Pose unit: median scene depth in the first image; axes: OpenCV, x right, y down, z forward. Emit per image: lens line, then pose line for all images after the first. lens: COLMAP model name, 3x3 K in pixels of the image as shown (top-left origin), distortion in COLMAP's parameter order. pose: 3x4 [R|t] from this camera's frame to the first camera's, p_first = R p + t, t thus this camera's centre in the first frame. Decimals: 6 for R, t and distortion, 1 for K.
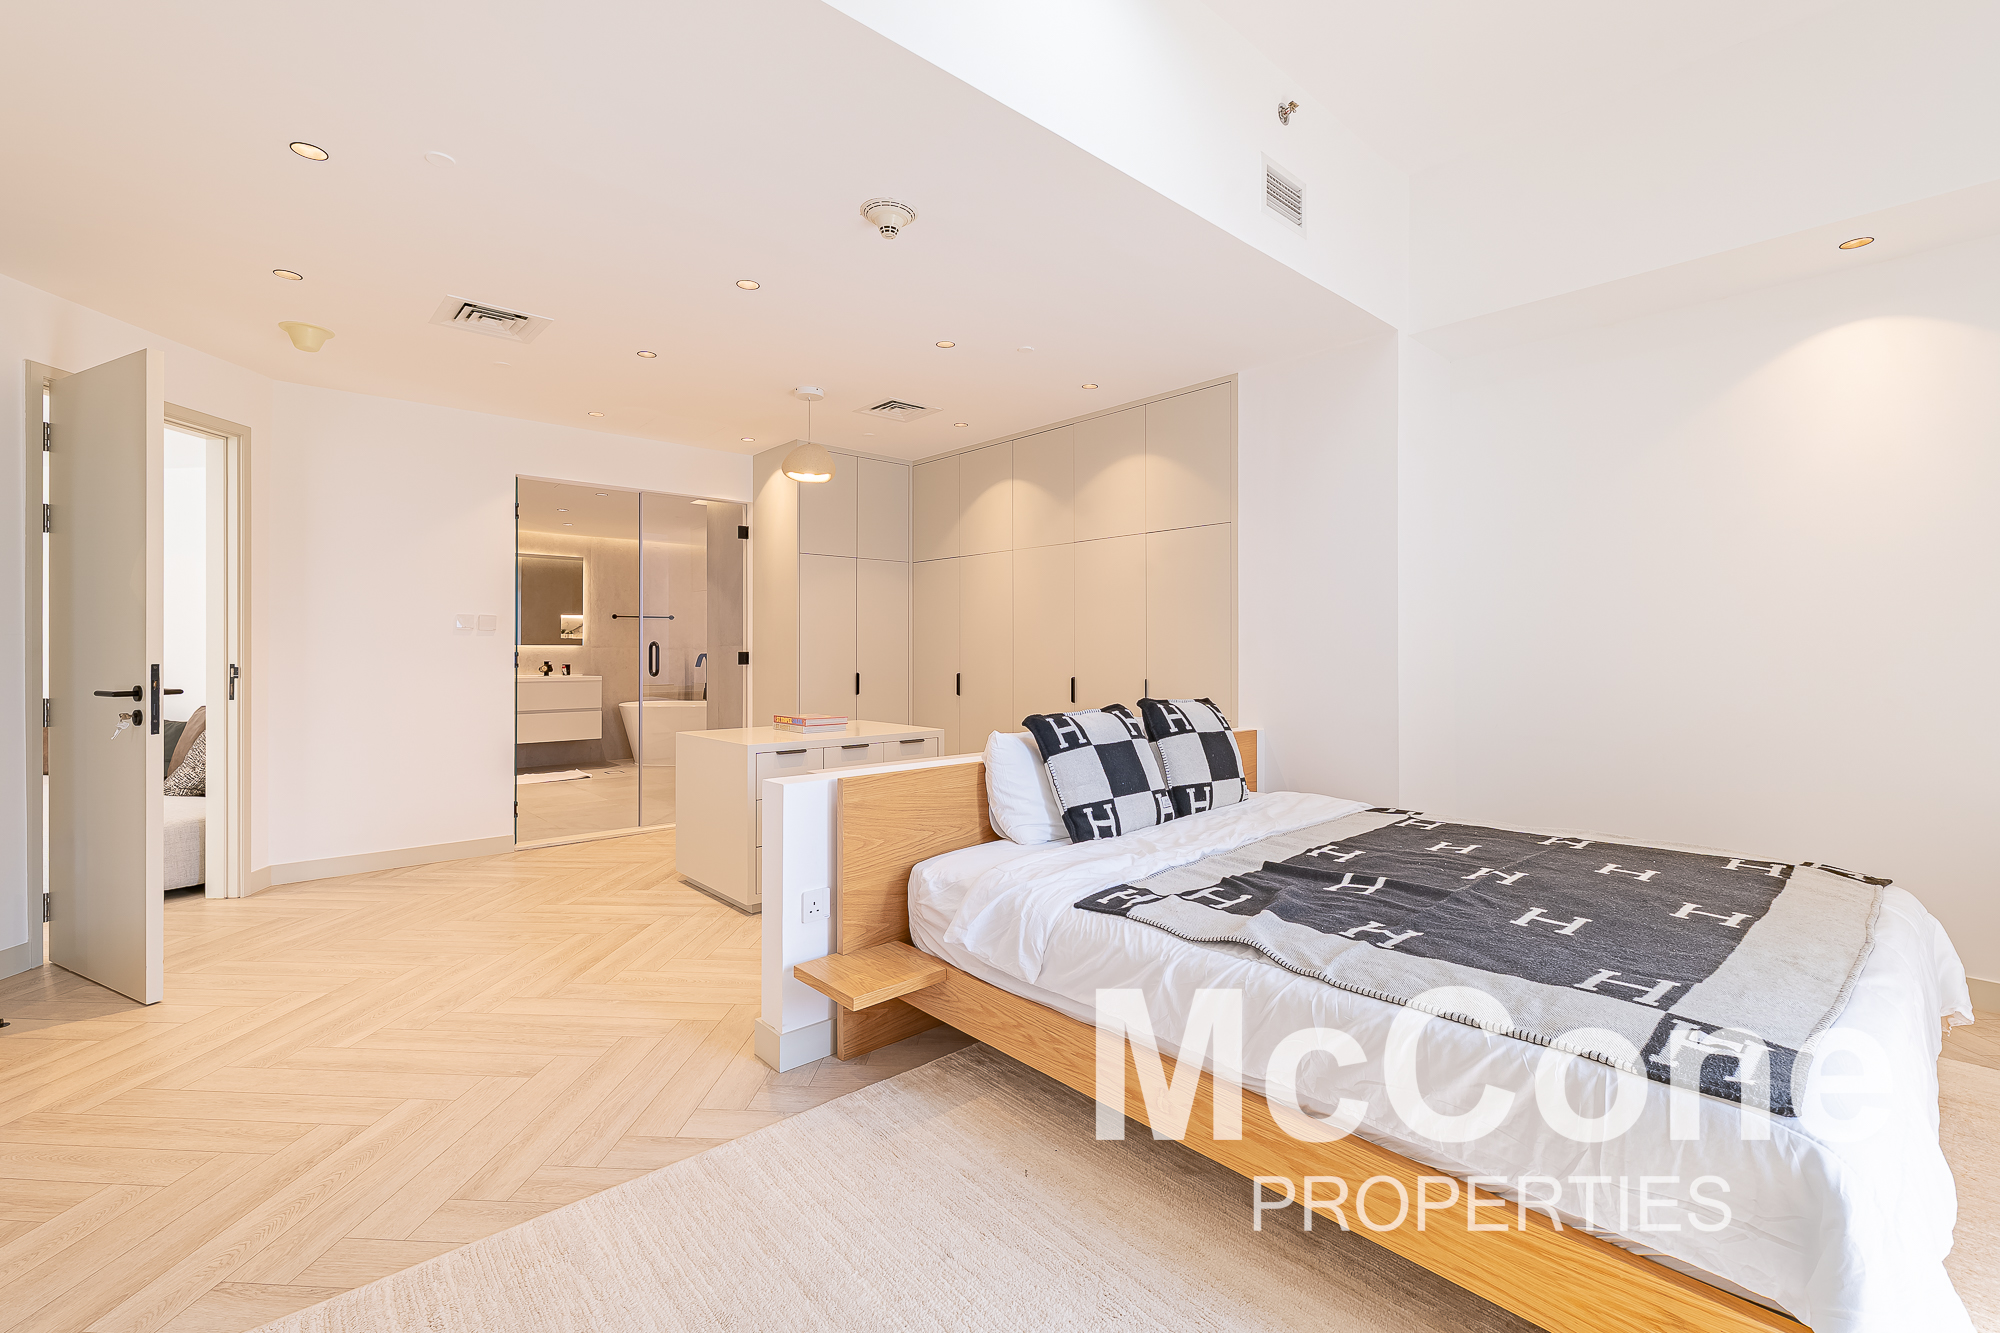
lens RADIAL K [[855.8, 0, 979.3], [0, 855.8, 667.7], [0, 0, 1]] dist [0.000005, 0.000194]
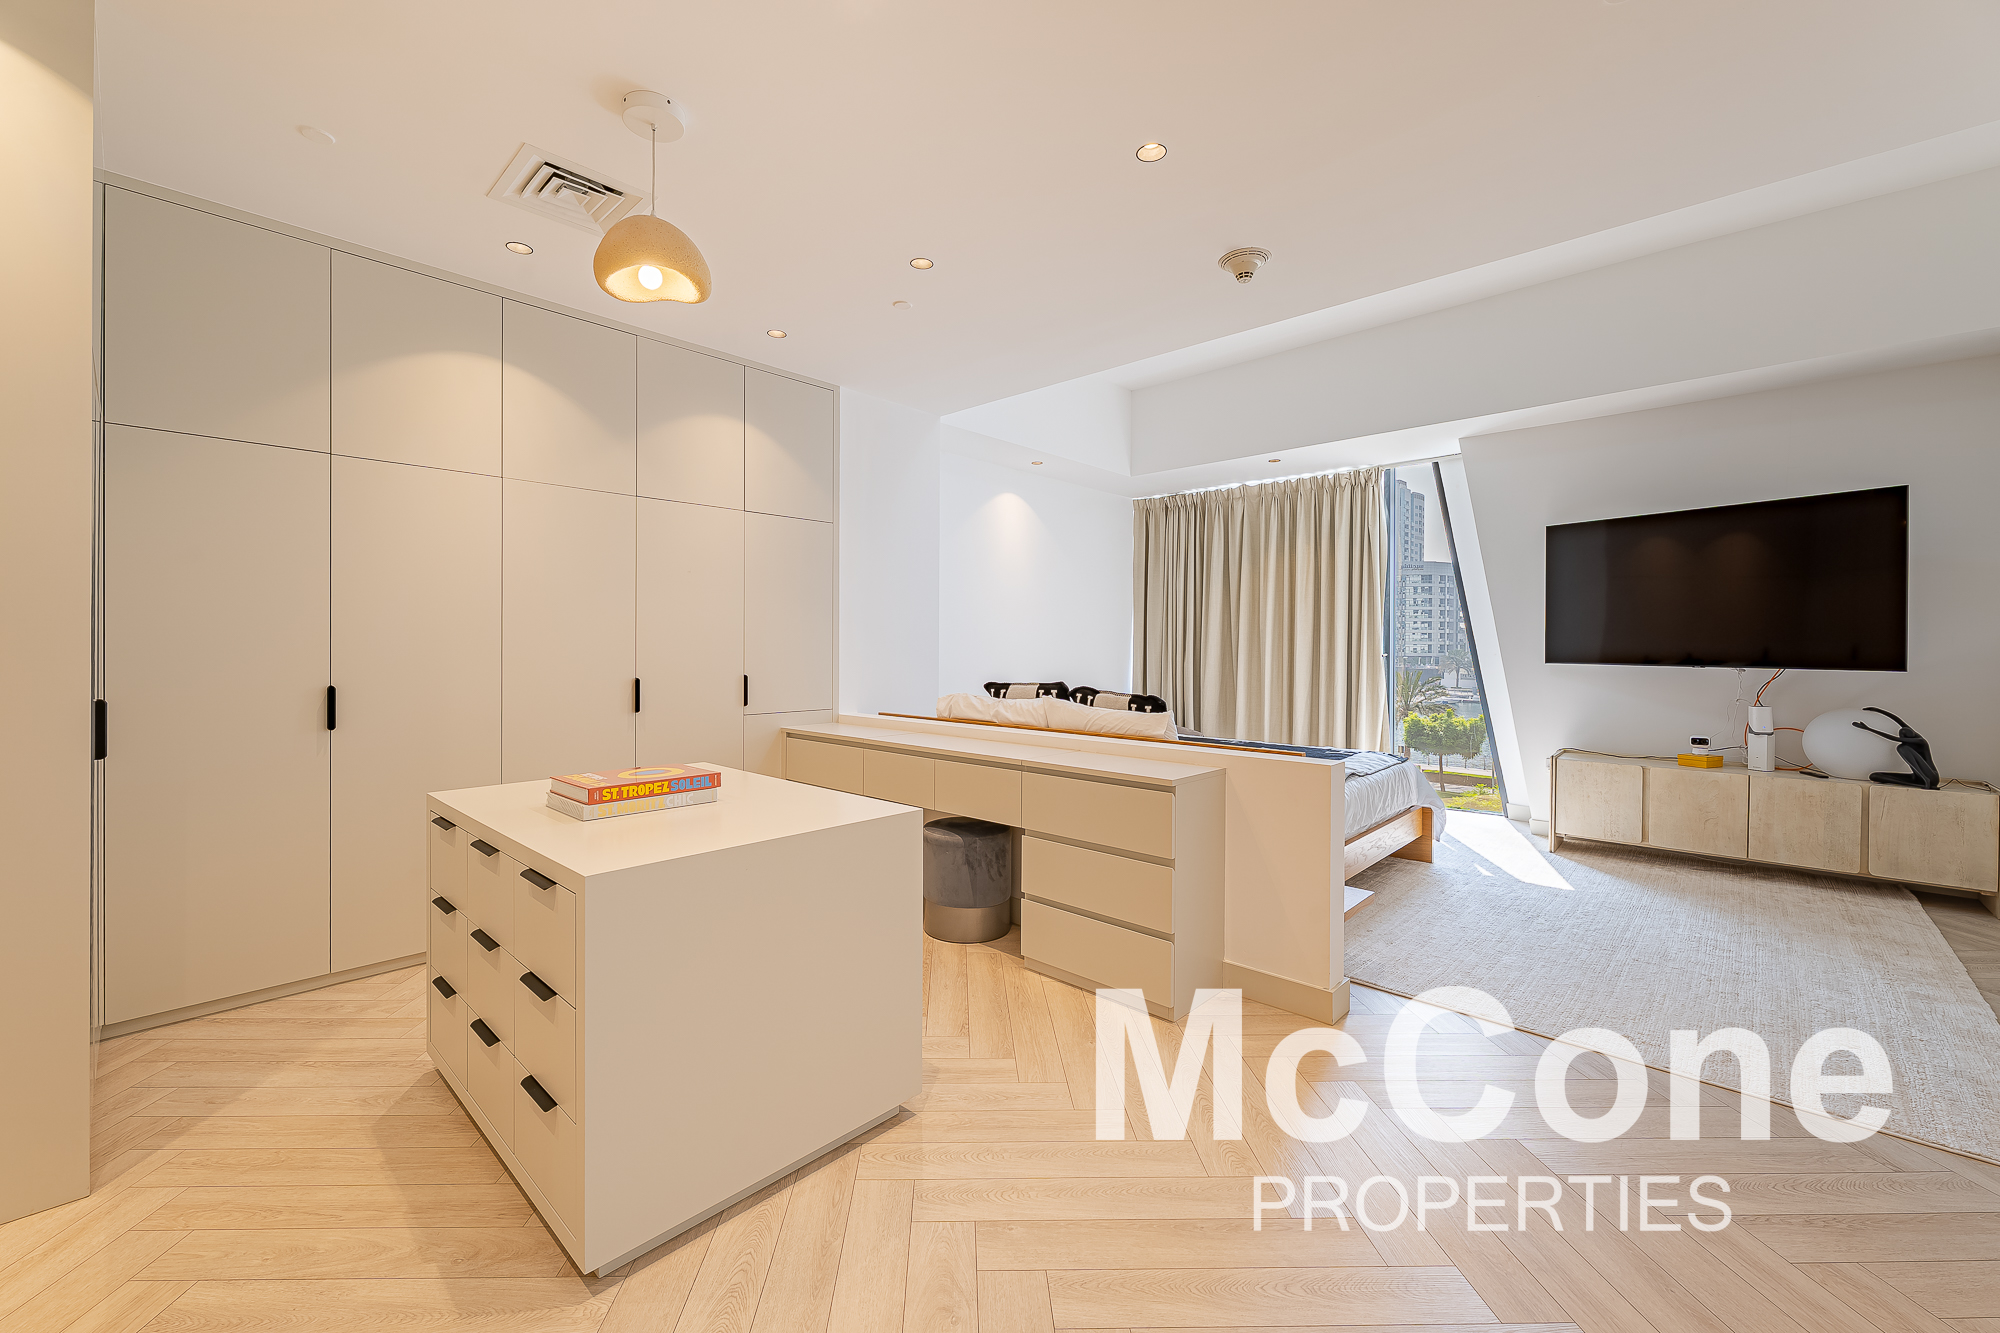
lens RADIAL K [[812.4, 0, 987.7], [0, 812.4, 649.2], [0, 0, 1]] dist [-0.000979, -0.000770]
pose [[-0.093073, 0.000375, 0.995659, -0.732070], [0.016579, 0.999862, 0.001173, -0.011462], [-0.995521, 0.016616, -0.093066, 0.911719]]
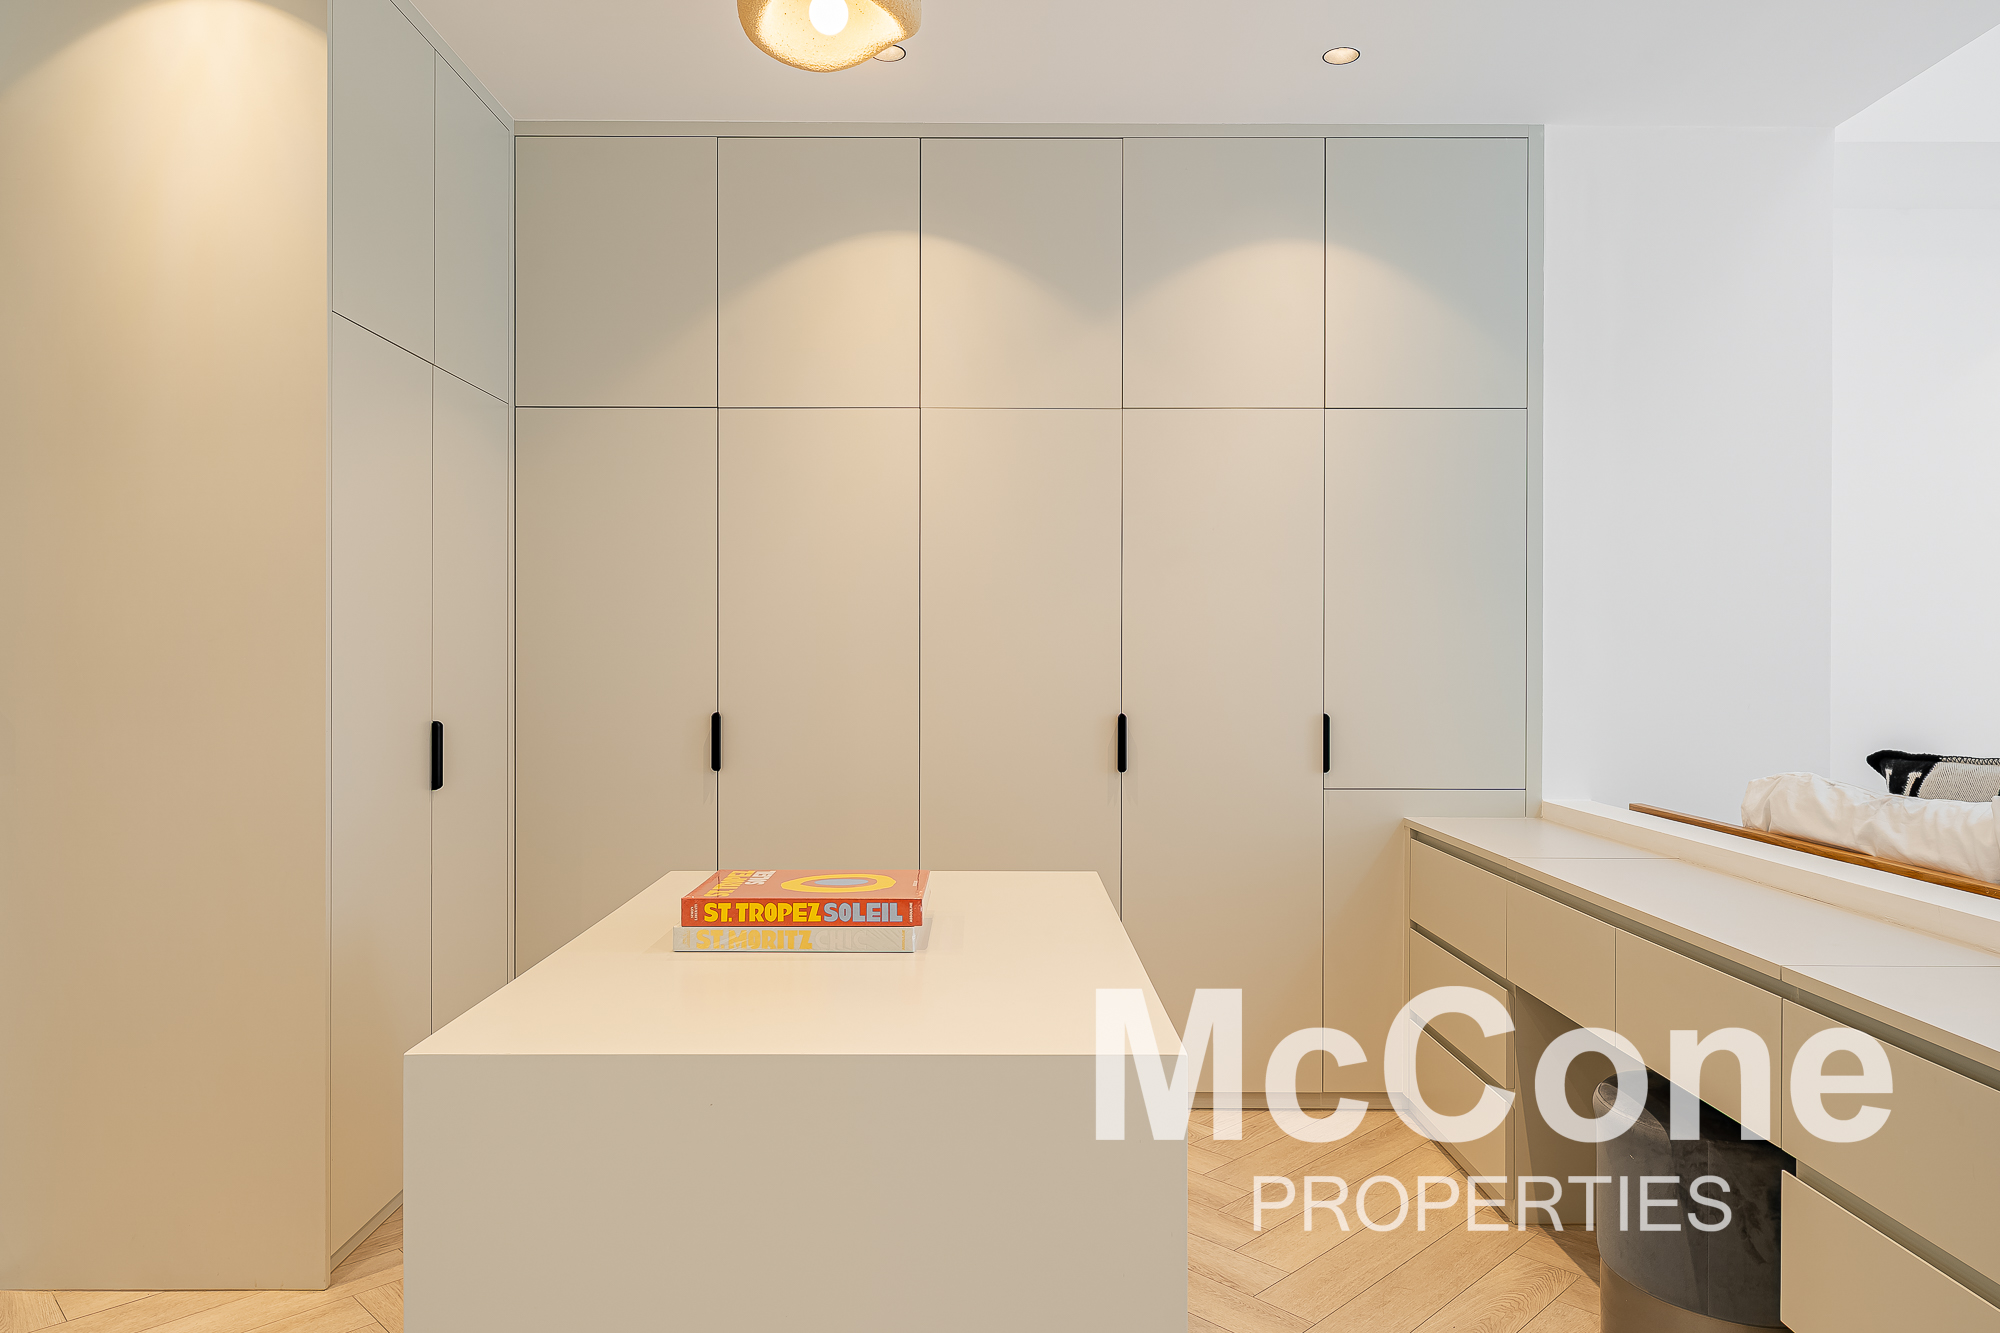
lens RADIAL K [[1313.0, 0, 994.8], [0, 1313.0, 655.4], [0, 0, 1]] dist [0.002015, -0.000372]
pose [[0.666086, 0.007459, 0.745838, -0.516630], [0.010176, 0.999766, -0.019087, -0.008619], [-0.745806, 0.020304, 0.665854, 0.718837]]
